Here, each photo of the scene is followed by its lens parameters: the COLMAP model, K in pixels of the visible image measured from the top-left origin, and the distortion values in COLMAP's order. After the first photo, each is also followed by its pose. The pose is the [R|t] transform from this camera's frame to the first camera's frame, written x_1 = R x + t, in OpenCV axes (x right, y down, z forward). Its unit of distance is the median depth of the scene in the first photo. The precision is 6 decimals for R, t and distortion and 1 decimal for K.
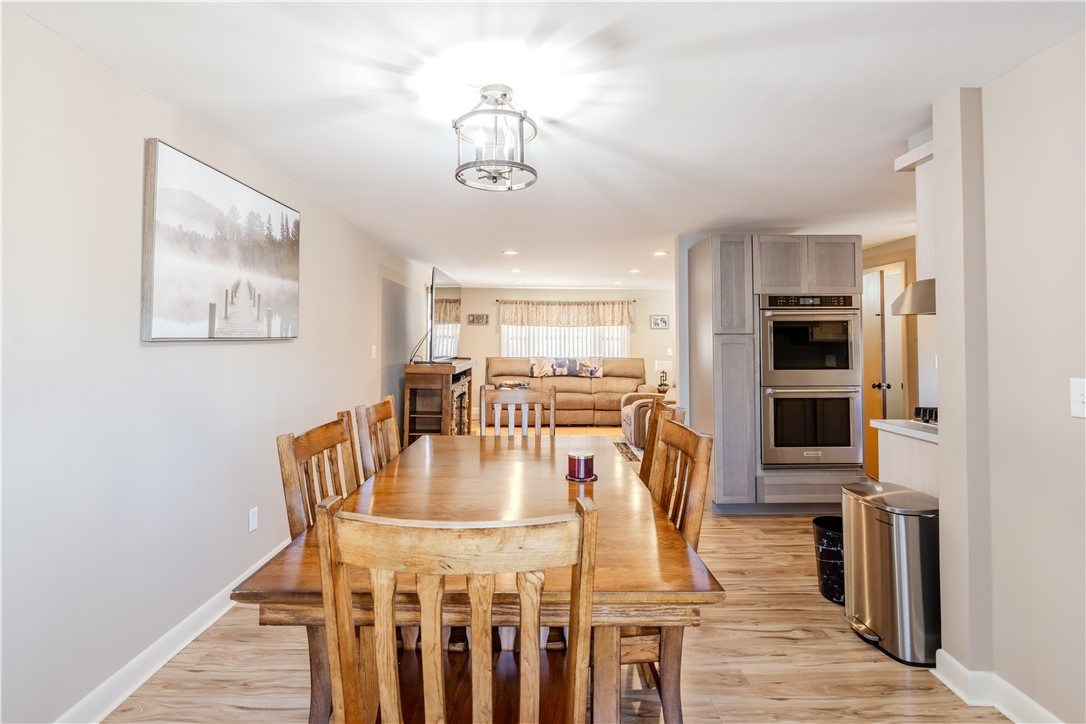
lens RADIAL K [[493.7, 0, 535.9], [0, 493.7, 328.3], [0, 0, 1]] dist [-0.005647, 0.002496]
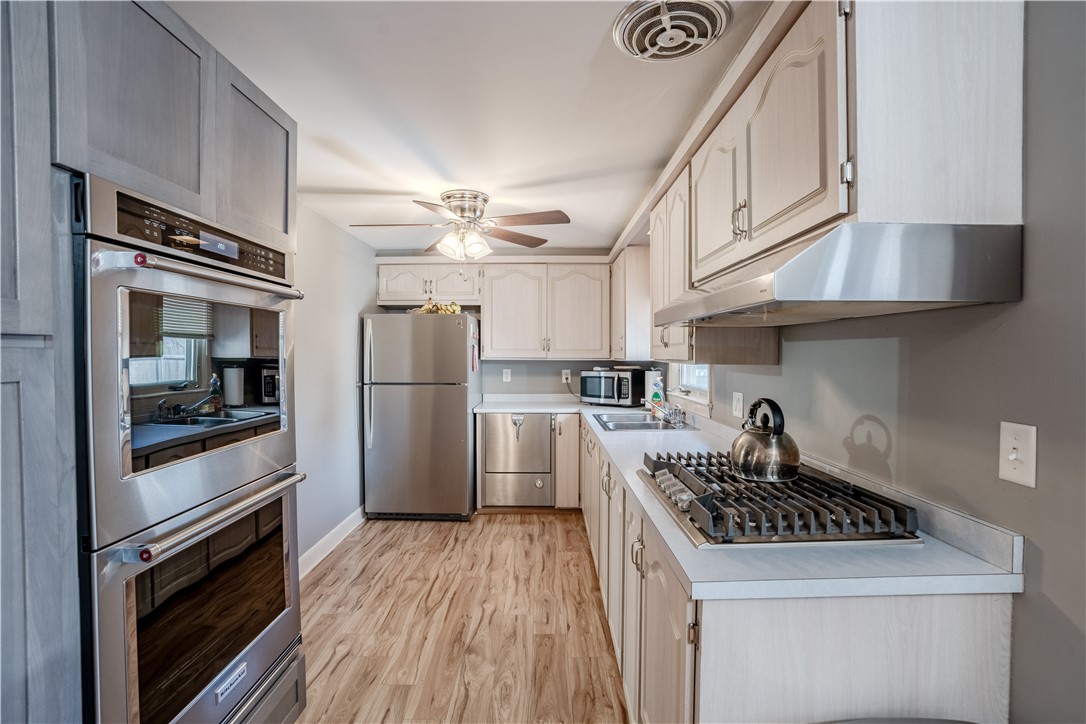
lens RADIAL K [[493.7, 0, 539.2], [0, 493.7, 362.2], [0, 0, 1]] dist [-0.005647, 0.002496]
pose [[0.011760, -0.024868, 0.999622, 0.095954], [-0.029262, 0.999254, 0.025203, 0.005292], [-0.999503, -0.029547, 0.011024, 0.348907]]
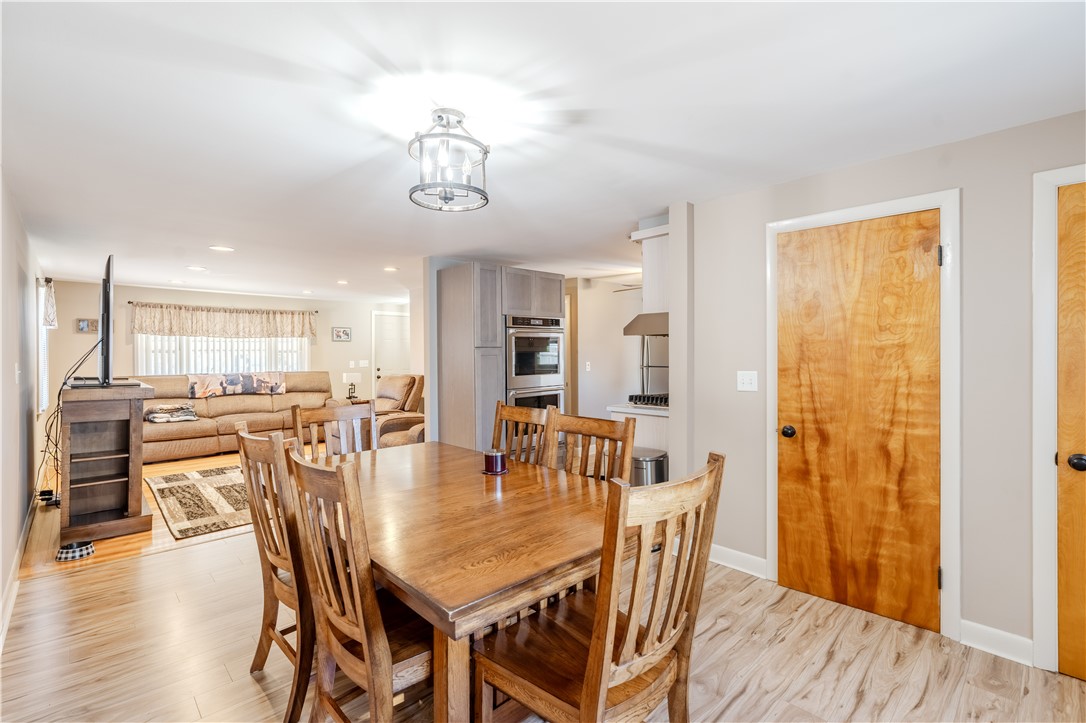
lens RADIAL K [[493.7, 0, 528.7], [0, 493.7, 354.6], [0, 0, 1]] dist [-0.005647, 0.002496]
pose [[0.734439, -0.008281, 0.678624, -0.155345], [-0.011421, 0.999633, 0.024558, -0.000355], [-0.678578, -0.025787, 0.734075, 0.025193]]
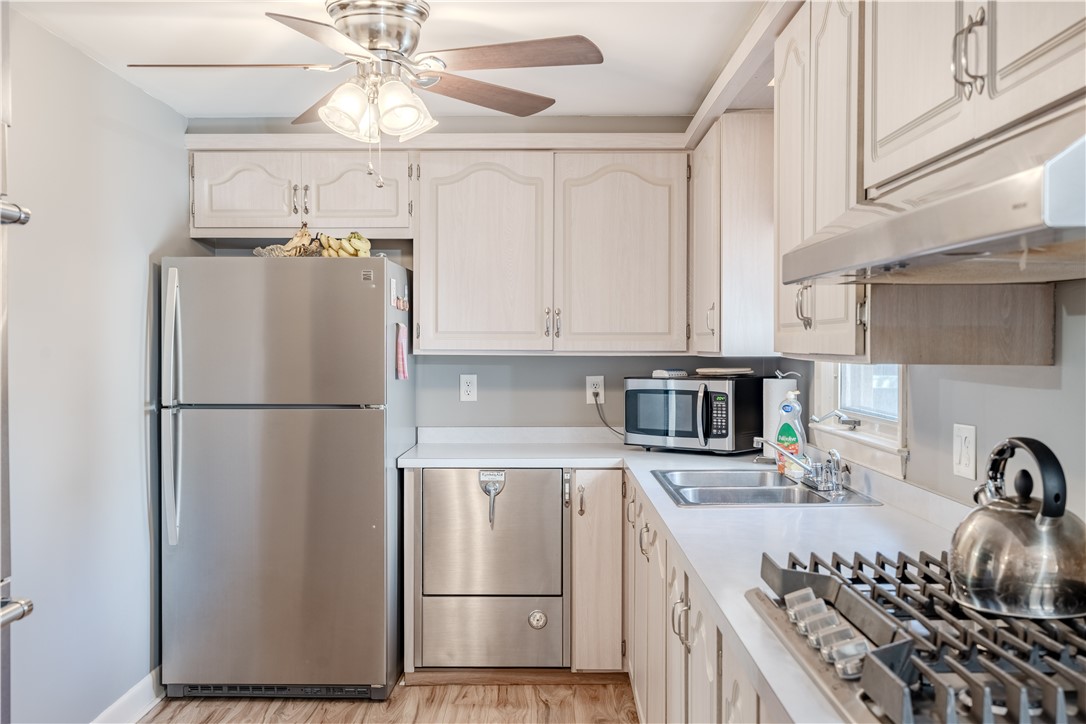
lens RADIAL K [[1090.7, 0, 541.9], [0, 1090.7, 360.3], [0, 0, 1]] dist [0.046025, 0.000000]
pose [[0.006726, -0.026030, 0.999639, 0.085714], [-0.028715, 0.999244, 0.026212, 0.004843], [-0.999565, -0.028881, 0.005974, 0.349073]]
